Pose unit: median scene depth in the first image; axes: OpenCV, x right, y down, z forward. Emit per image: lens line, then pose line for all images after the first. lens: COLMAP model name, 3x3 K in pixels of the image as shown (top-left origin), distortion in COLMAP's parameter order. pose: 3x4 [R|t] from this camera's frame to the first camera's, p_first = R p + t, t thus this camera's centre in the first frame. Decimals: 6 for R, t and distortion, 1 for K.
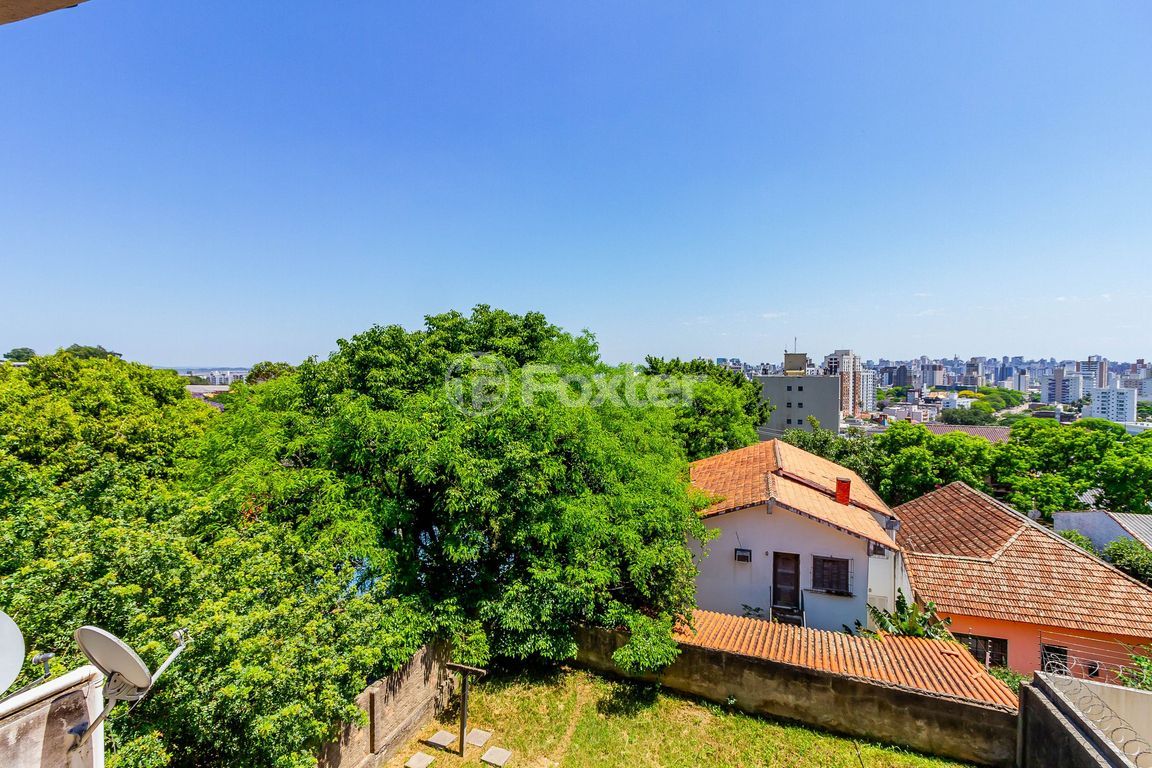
lens RADIAL K [[527.6, 0, 581.1], [0, 527.6, 382.1], [0, 0, 1]] dist [0.003875, -0.000300]
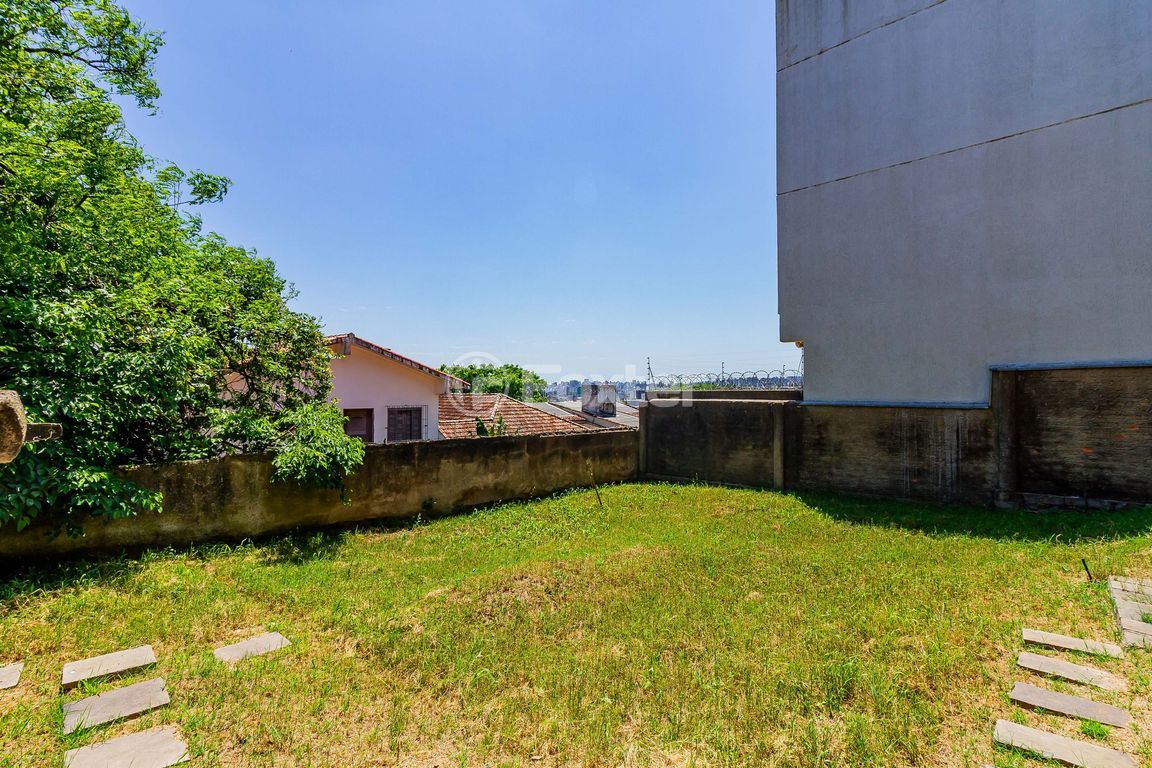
lens RADIAL K [[527.6, 0, 581.1], [0, 527.6, 382.1], [0, 0, 1]] dist [0.003875, -0.000300]
pose [[0.444261, 0.010237, 0.895839, -0.279660], [0.024808, 0.999411, -0.023724, 0.452898], [-0.895554, 0.032764, 0.443745, 0.477458]]
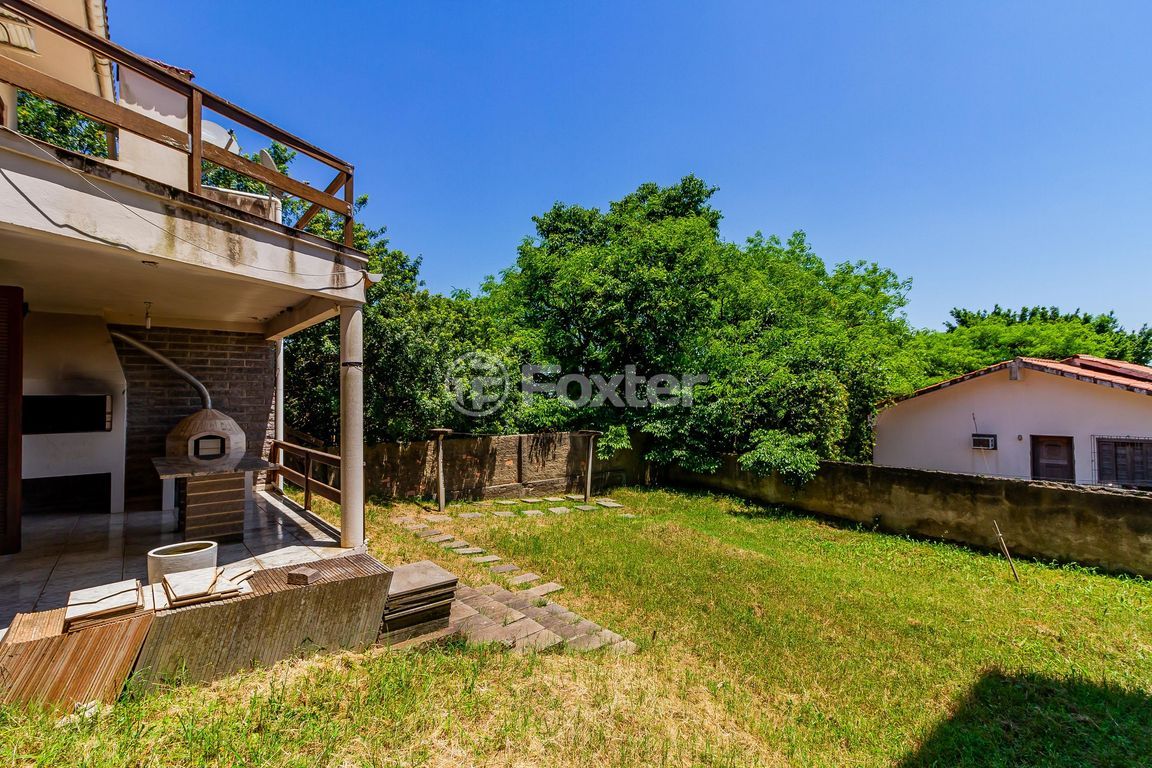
lens RADIAL K [[528.4, 0, 583.9], [0, 528.4, 382.6], [0, 0, 1]] dist [0.002310, 0.000955]
pose [[0.834382, -0.028570, -0.550446, 0.365739], [-0.000964, 0.998579, -0.053291, 0.421621], [0.551186, 0.044996, 0.833168, -0.004320]]
